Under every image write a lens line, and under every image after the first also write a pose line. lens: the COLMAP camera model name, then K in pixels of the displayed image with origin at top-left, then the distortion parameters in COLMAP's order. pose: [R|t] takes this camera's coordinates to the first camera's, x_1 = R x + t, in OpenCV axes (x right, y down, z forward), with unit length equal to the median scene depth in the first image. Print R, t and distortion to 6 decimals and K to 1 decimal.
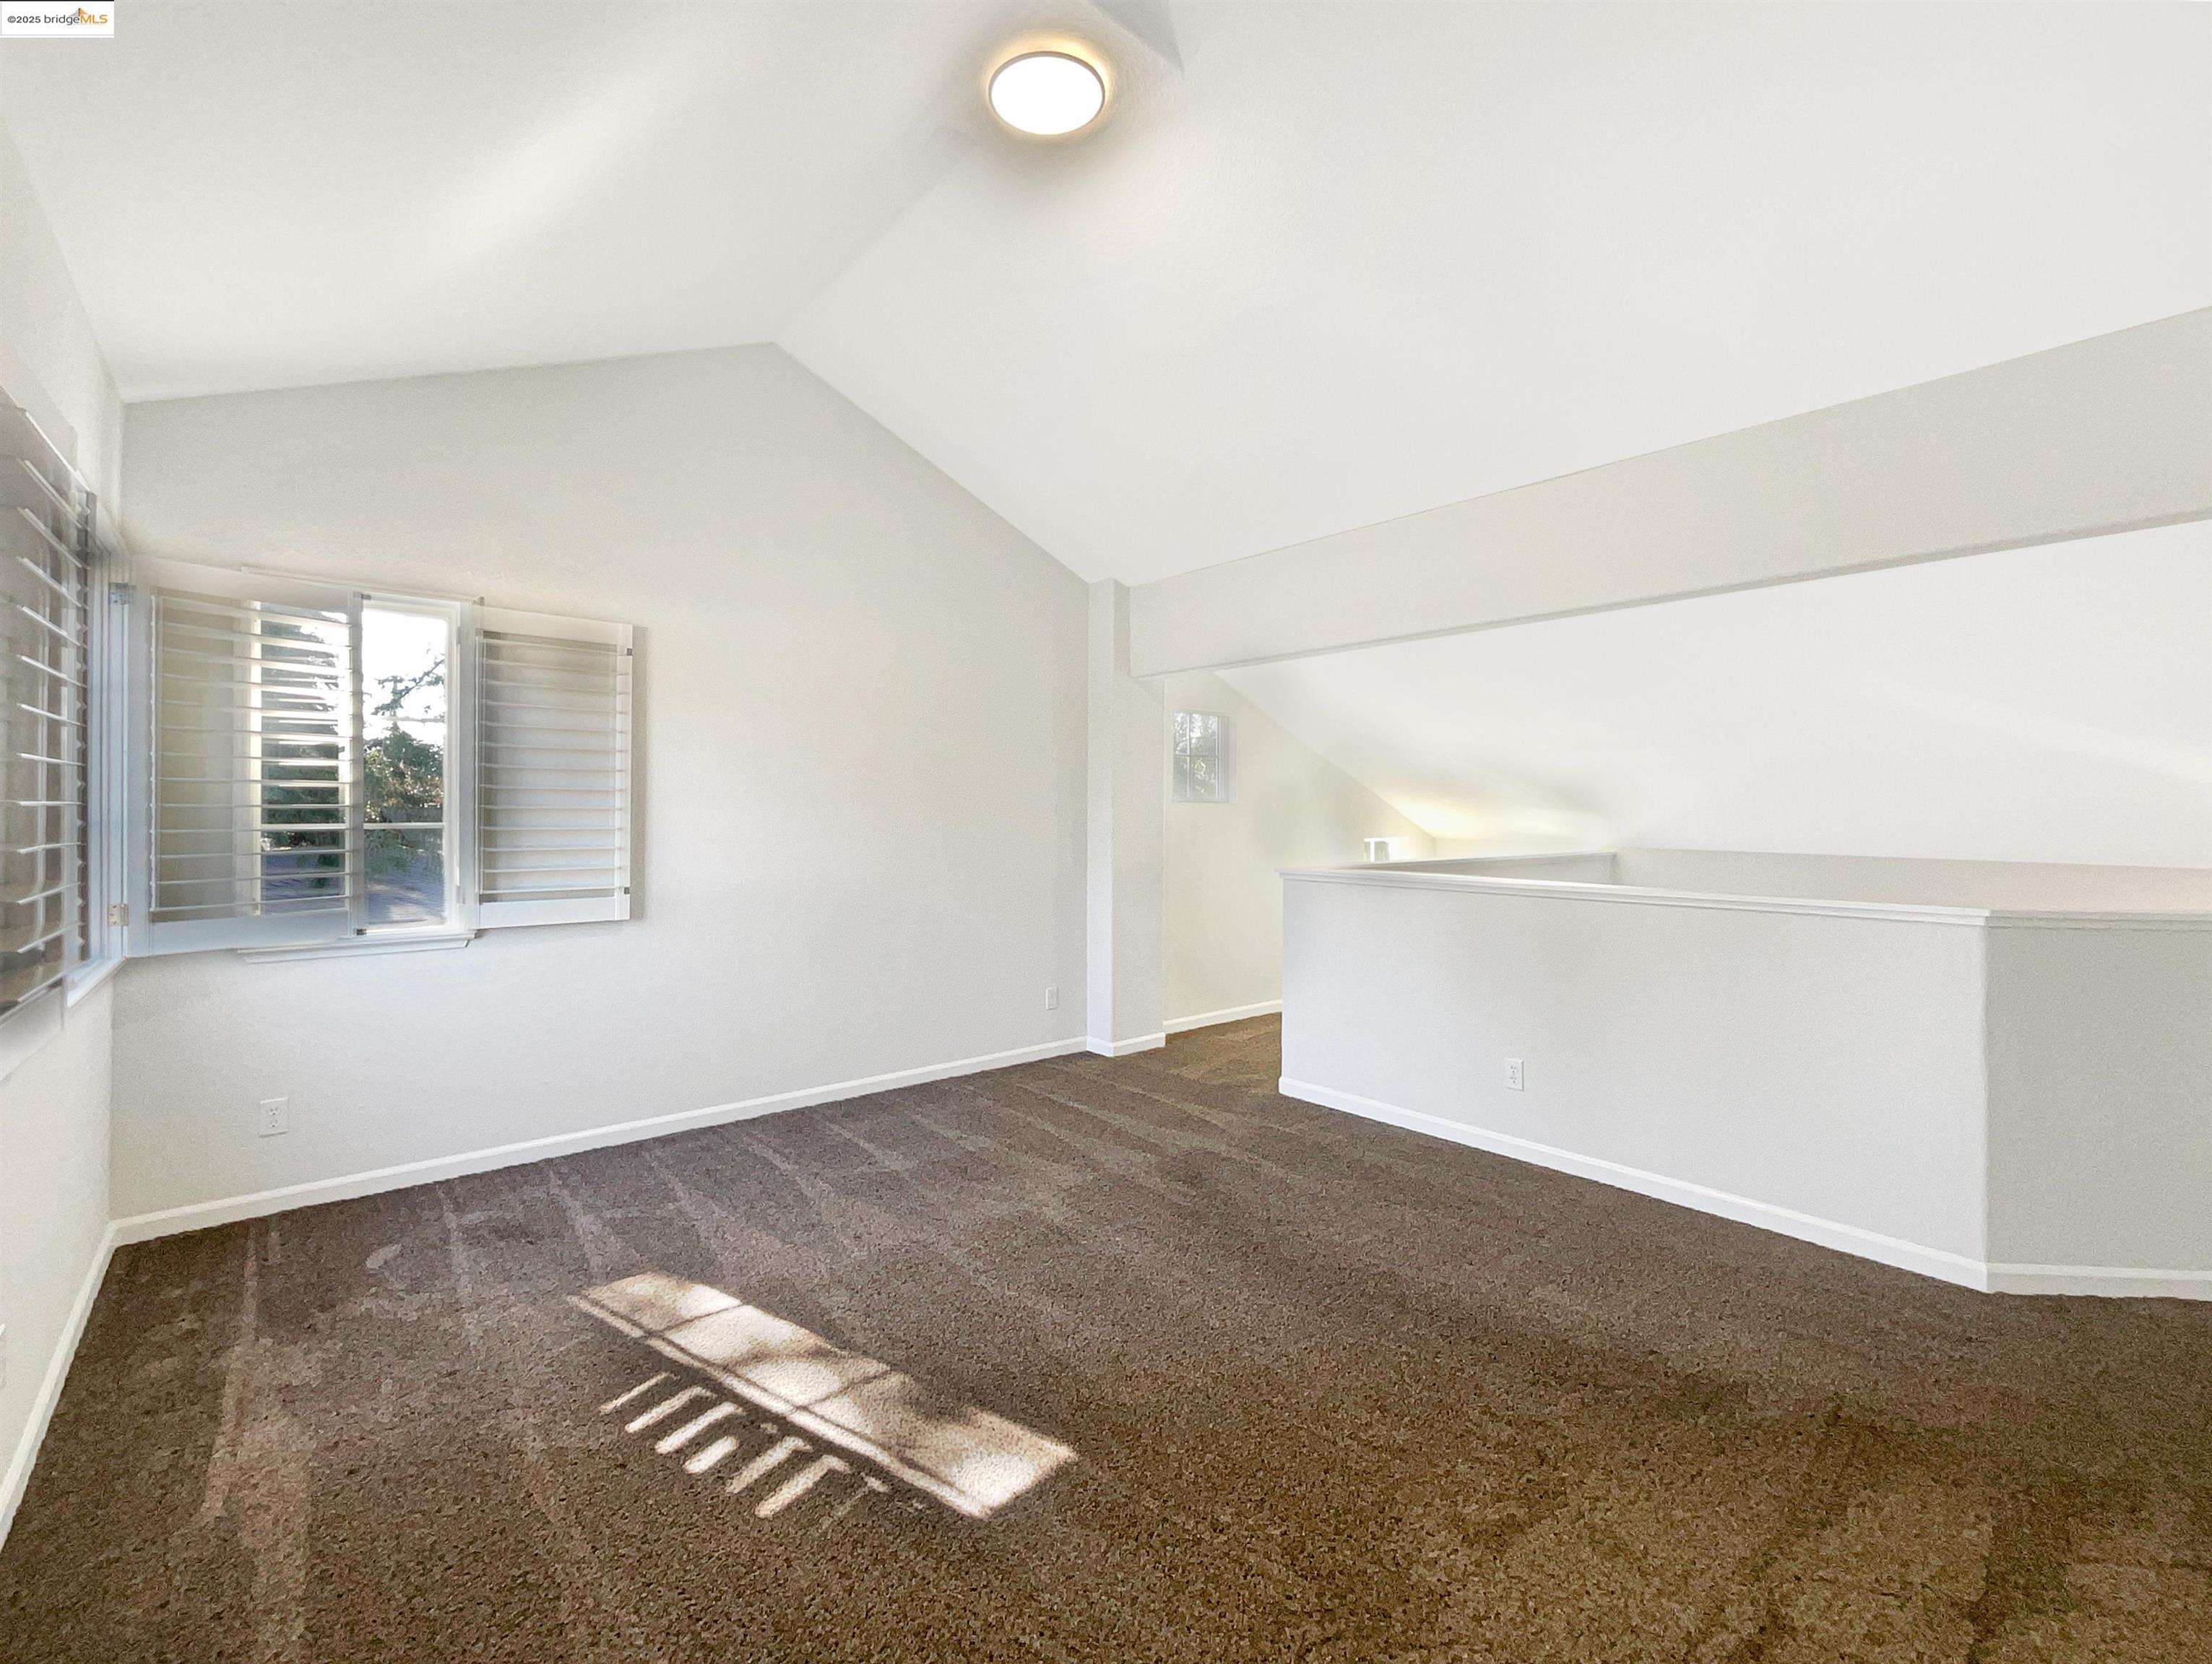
lens RADIAL K [[955.5, 0, 1106.0], [0, 955.5, 832.0], [0, 0, 1]] dist [-0.016403, -0.000214]
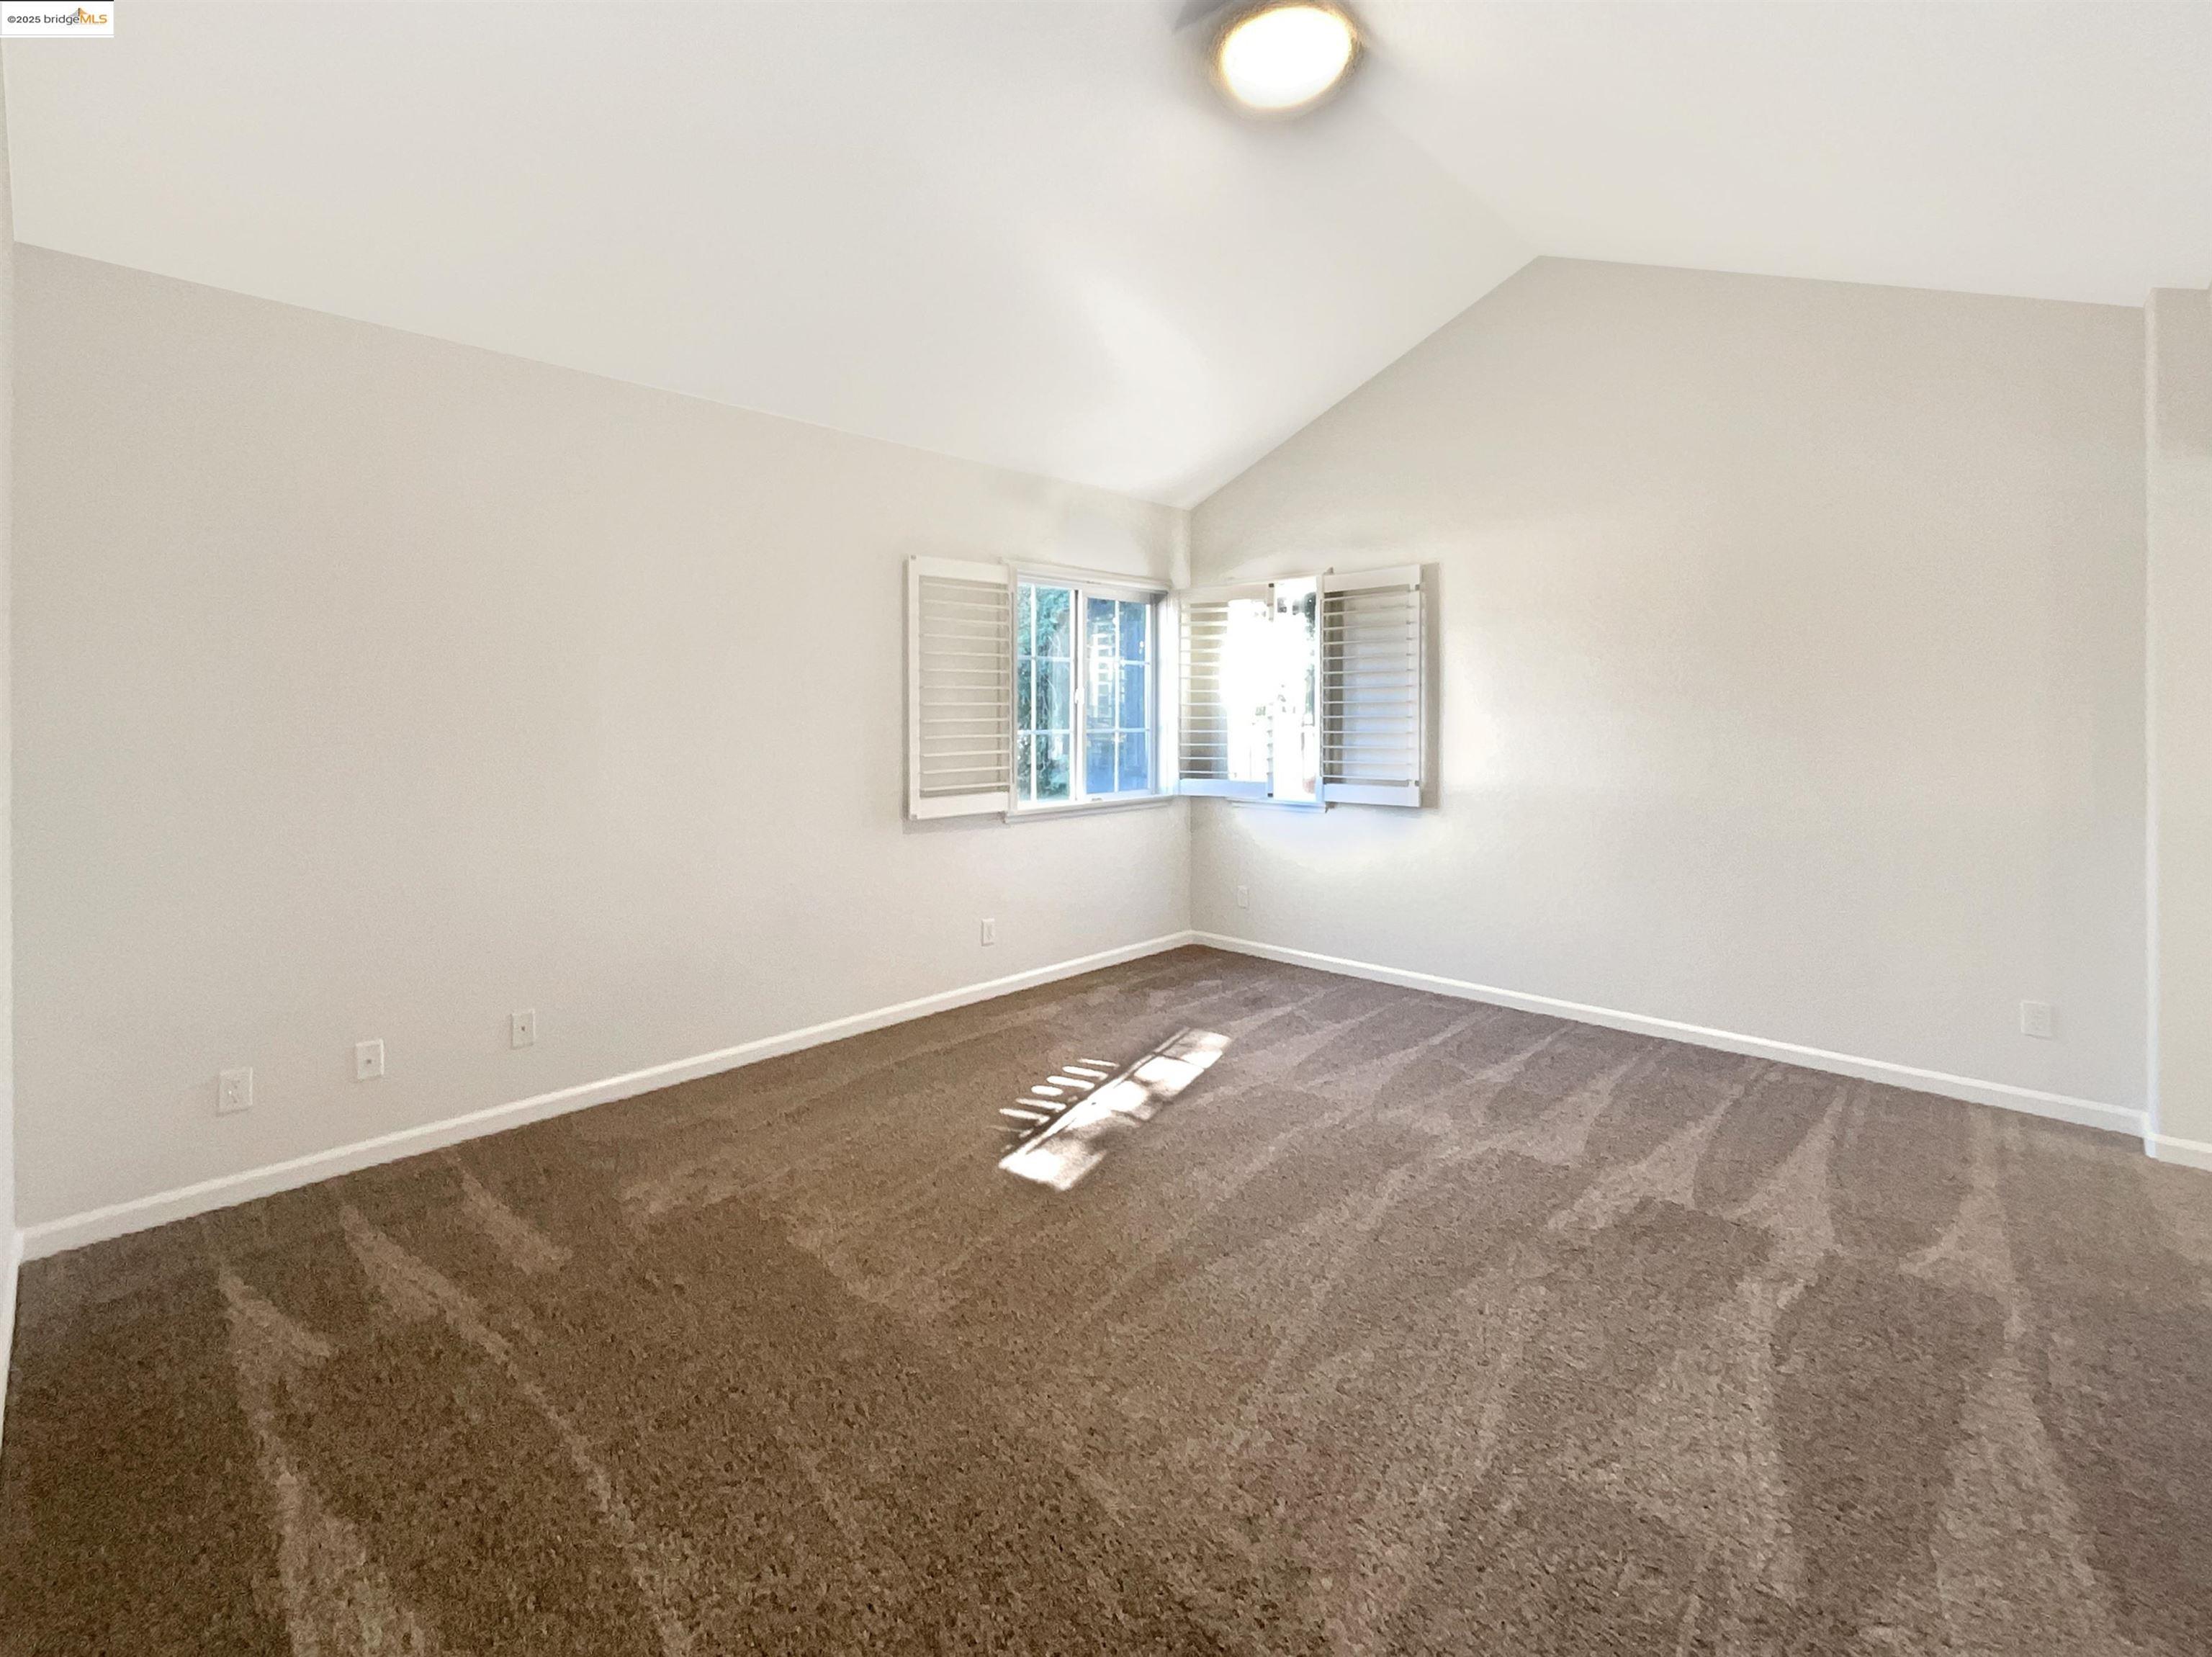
lens RADIAL K [[966.2, 0, 1087.6], [0, 966.2, 739.7], [0, 0, 1]] dist [0.003027, 0.000502]
pose [[0.096802, 0.018141, -0.995138, 0.867643], [-0.013657, 0.999764, 0.016897, -0.011902], [0.995210, 0.011955, 0.097027, 0.574787]]
